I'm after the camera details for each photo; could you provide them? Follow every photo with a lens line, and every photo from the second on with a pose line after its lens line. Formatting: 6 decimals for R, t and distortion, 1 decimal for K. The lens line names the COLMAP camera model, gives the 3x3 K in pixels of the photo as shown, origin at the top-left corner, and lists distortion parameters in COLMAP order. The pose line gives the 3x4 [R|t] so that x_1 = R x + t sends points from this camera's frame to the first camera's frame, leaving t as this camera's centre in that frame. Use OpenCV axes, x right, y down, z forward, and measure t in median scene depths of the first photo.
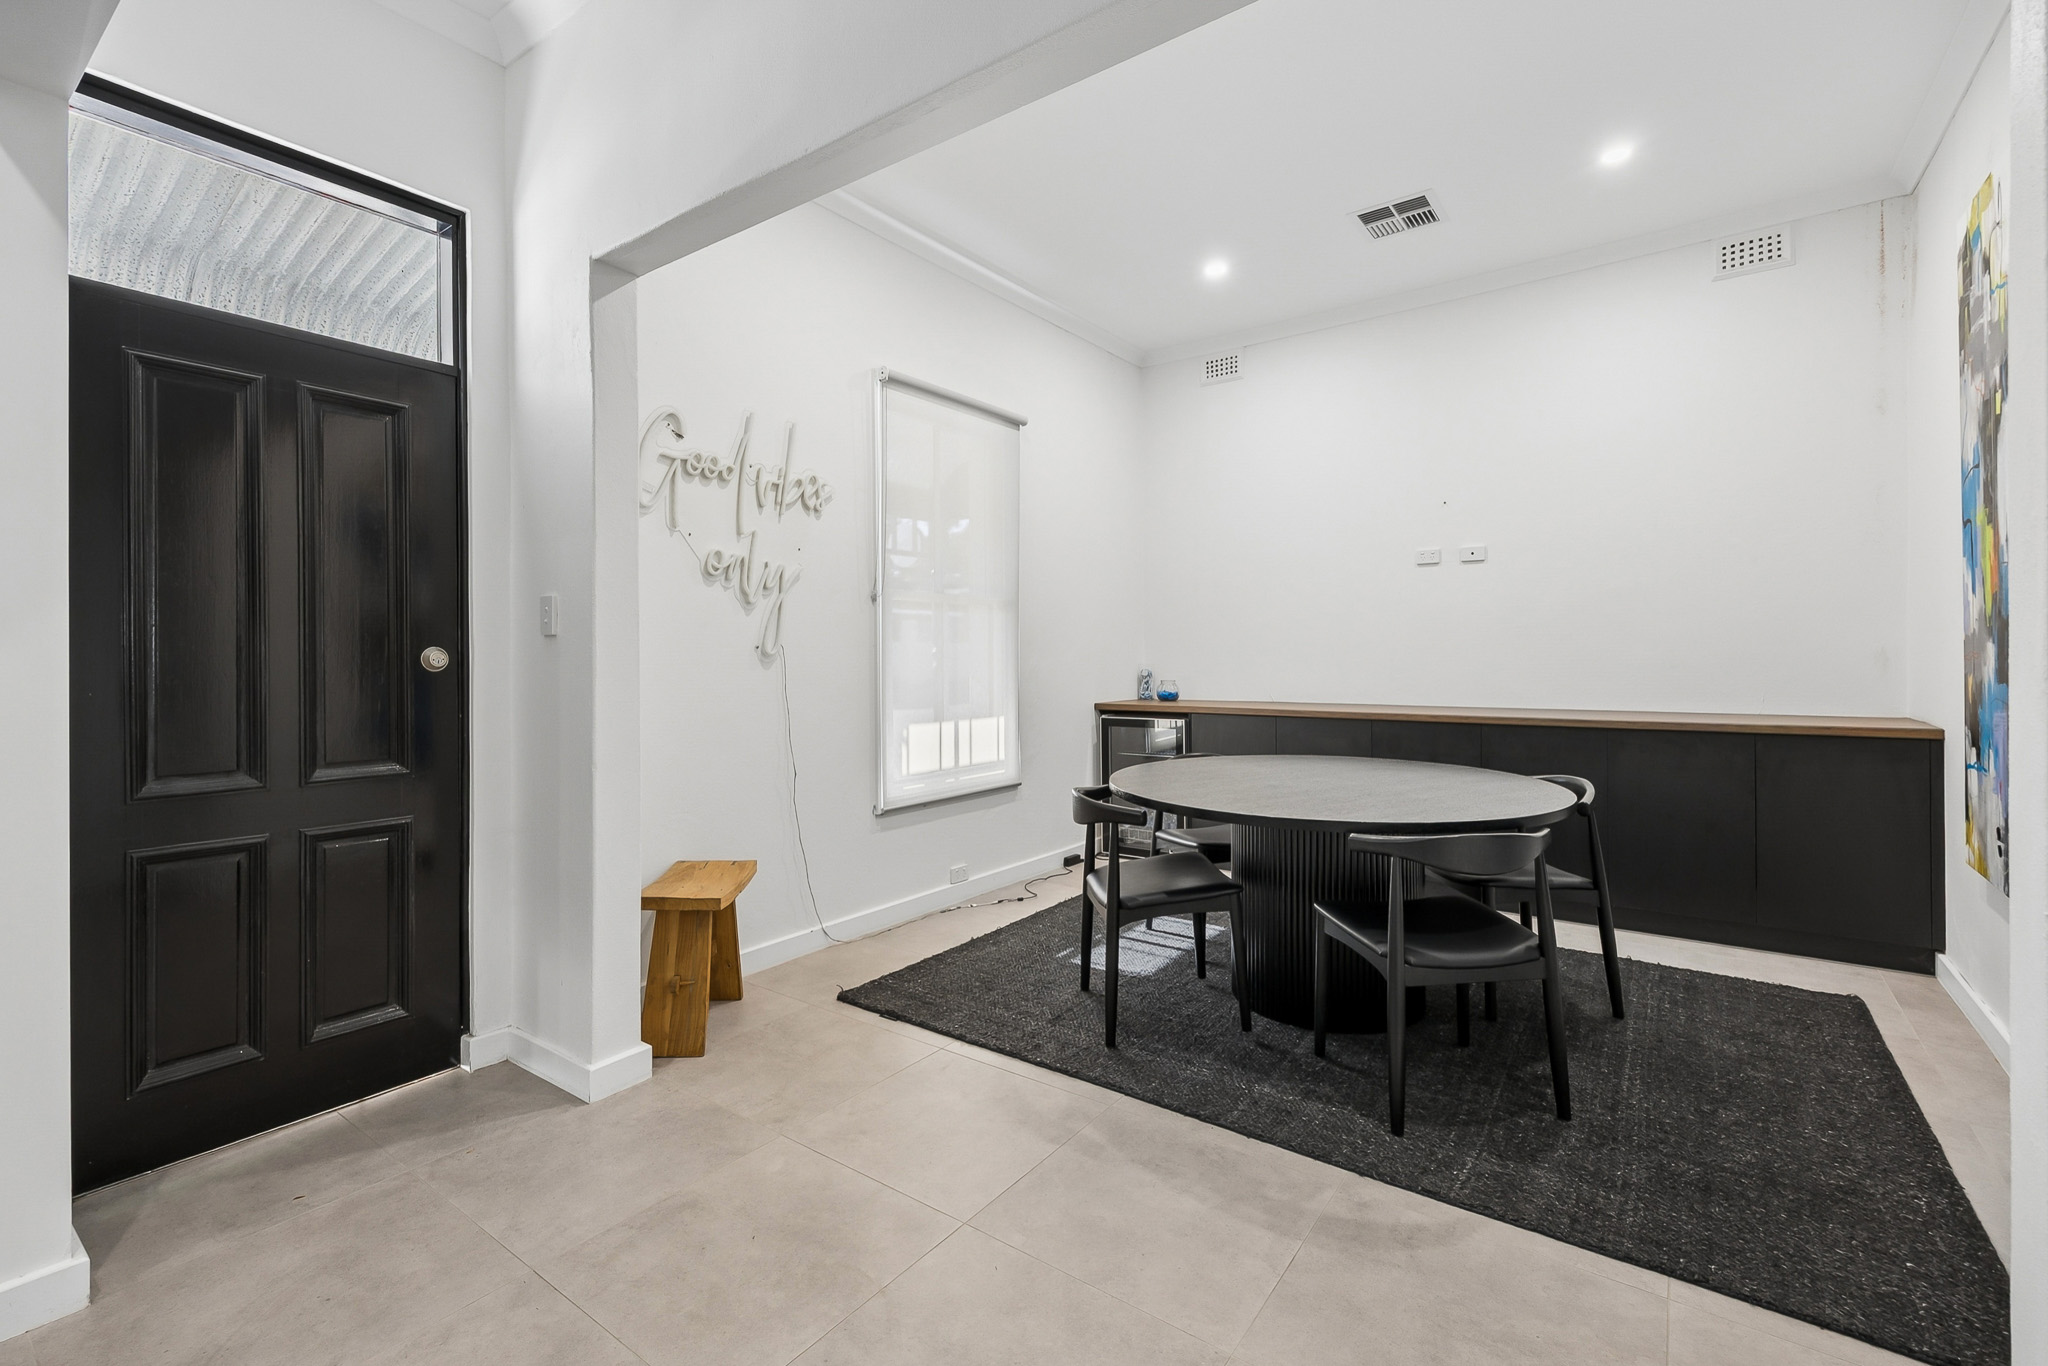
lens RADIAL K [[896.6, 0, 1028.7], [0, 896.6, 665.9], [0, 0, 1]] dist [0.004838, -0.000753]
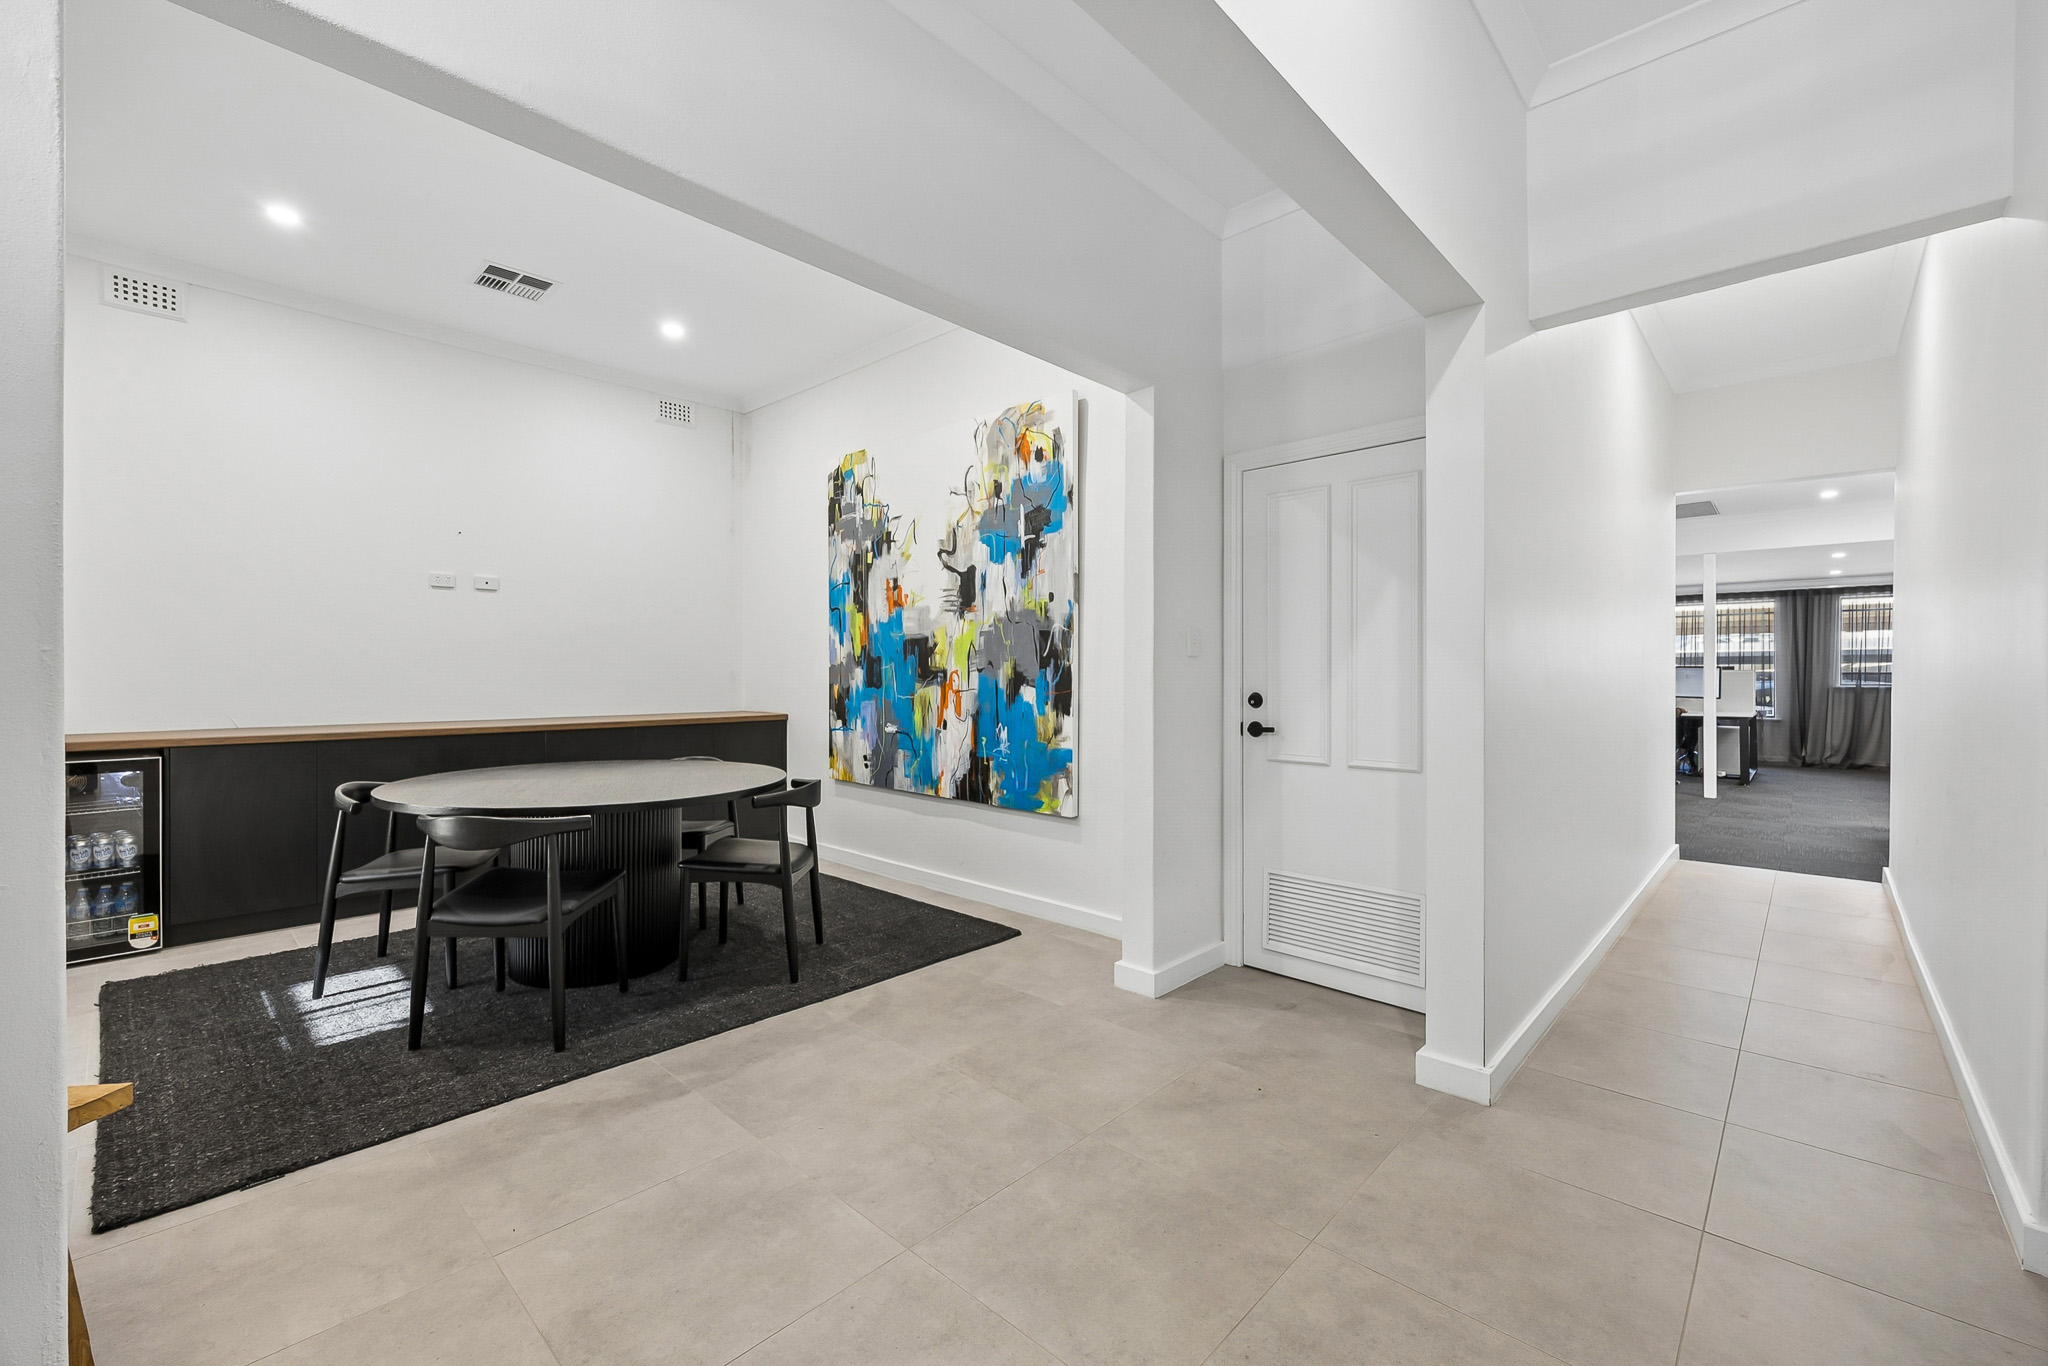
lens RADIAL K [[844.2, 0, 1024.0], [0, 844.2, 683.0], [0, 0, 1]] dist [-0.003189, -0.000207]
pose [[0.119573, -0.005167, 0.992812, -0.698645], [0.009551, 0.999946, 0.004054, 0.003014], [-0.992780, 0.008998, 0.119615, 0.306001]]
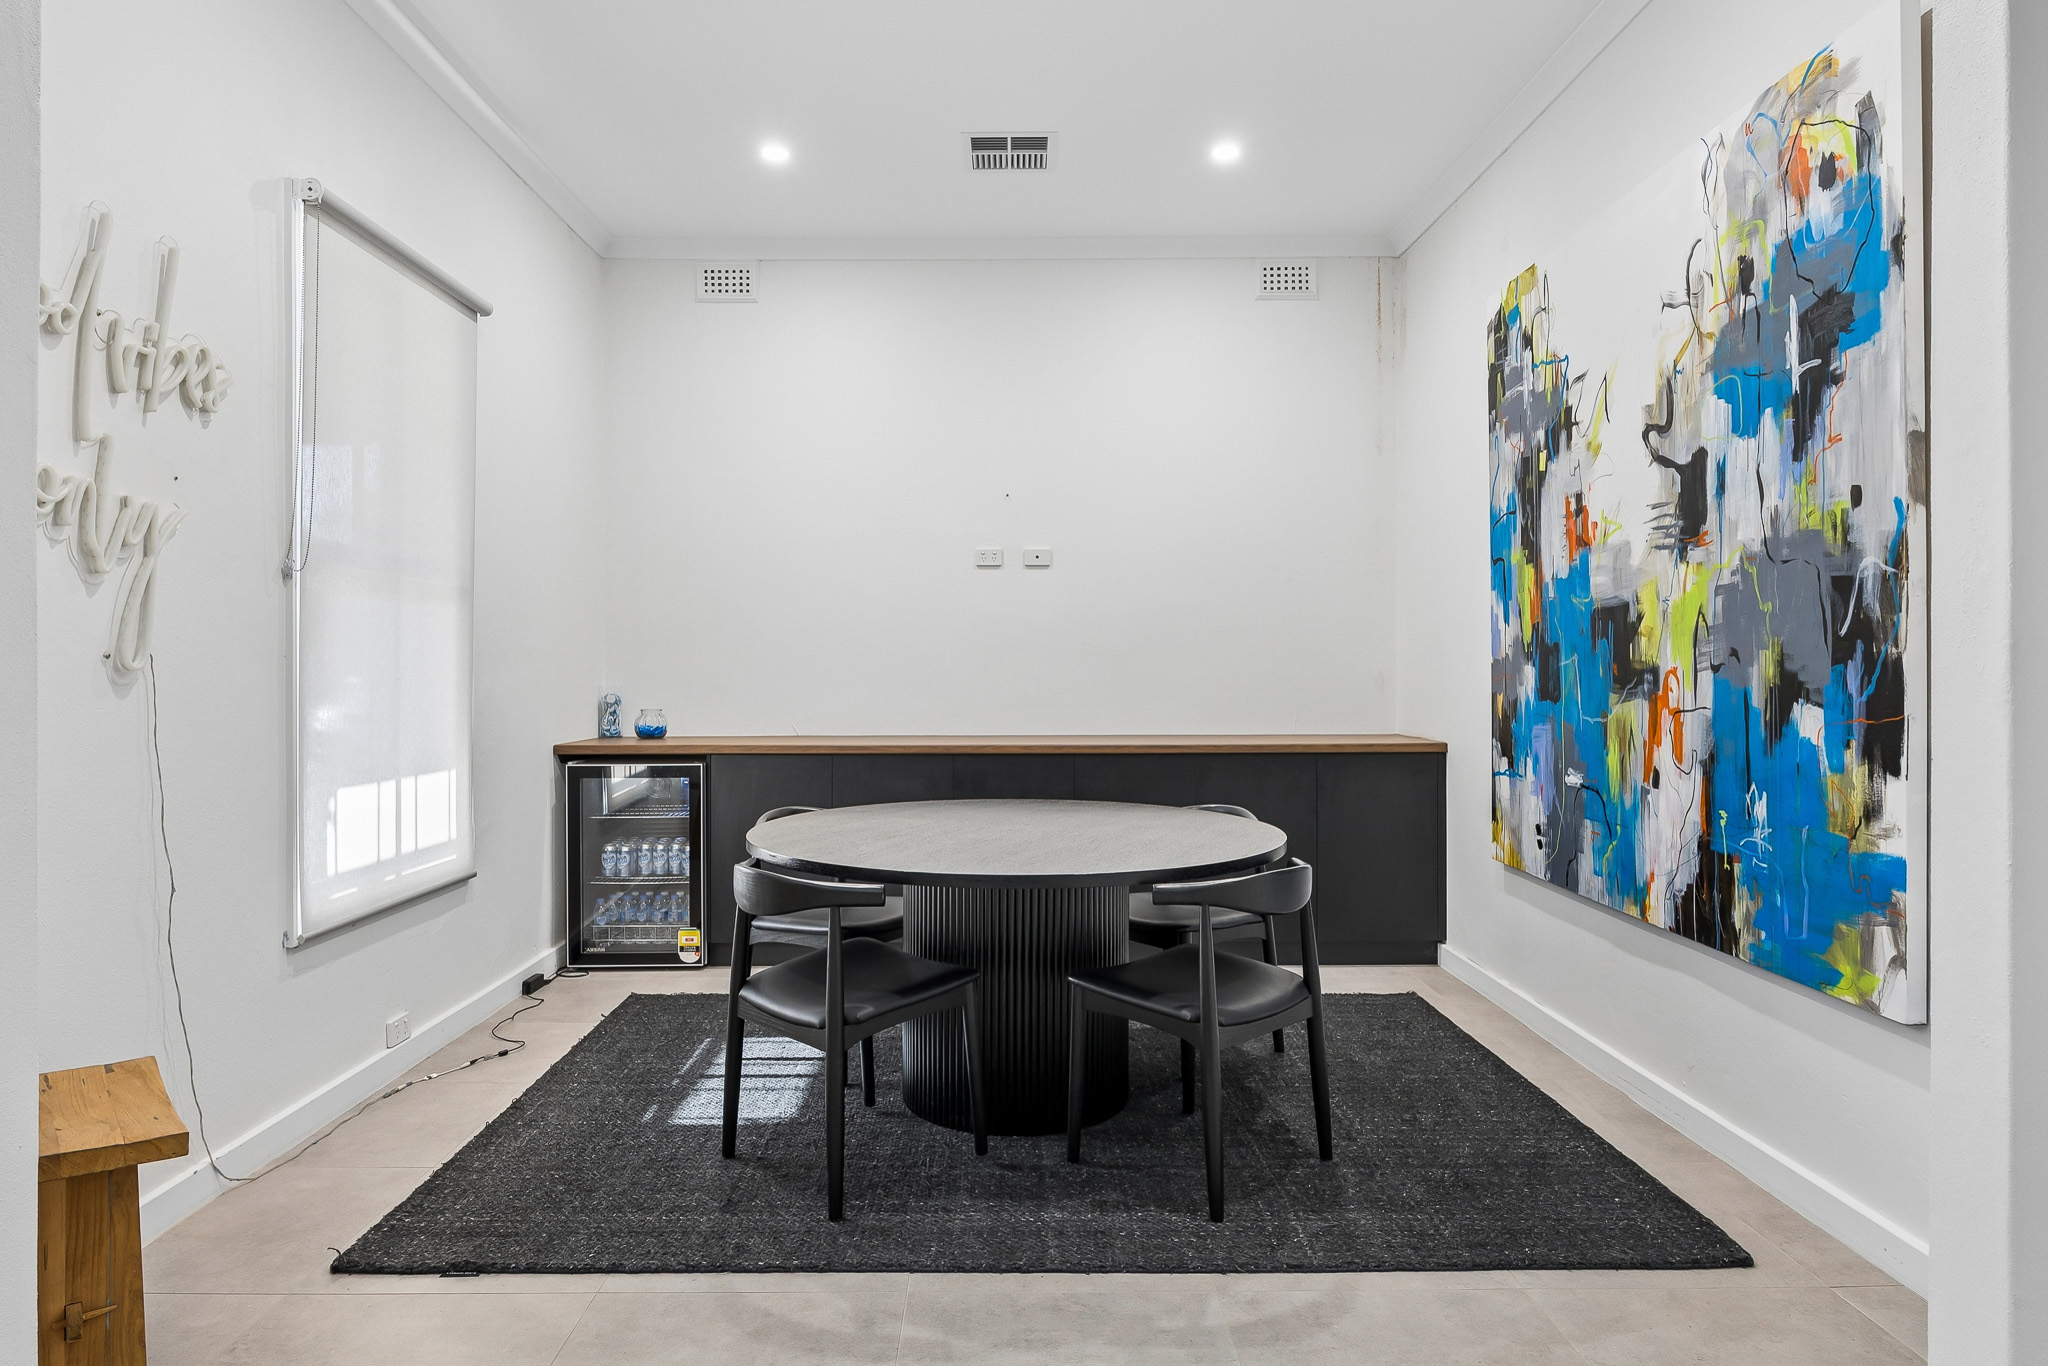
lens RADIAL K [[1211.6, 0, 1015.8], [0, 1211.6, 679.9], [0, 0, 1]] dist [-0.011191, 0.001864]
pose [[0.800700, 0.000809, 0.599065, -0.324022], [0.003761, 0.999973, -0.006379, 0.000023], [-0.599054, 0.007361, 0.800675, 0.119525]]
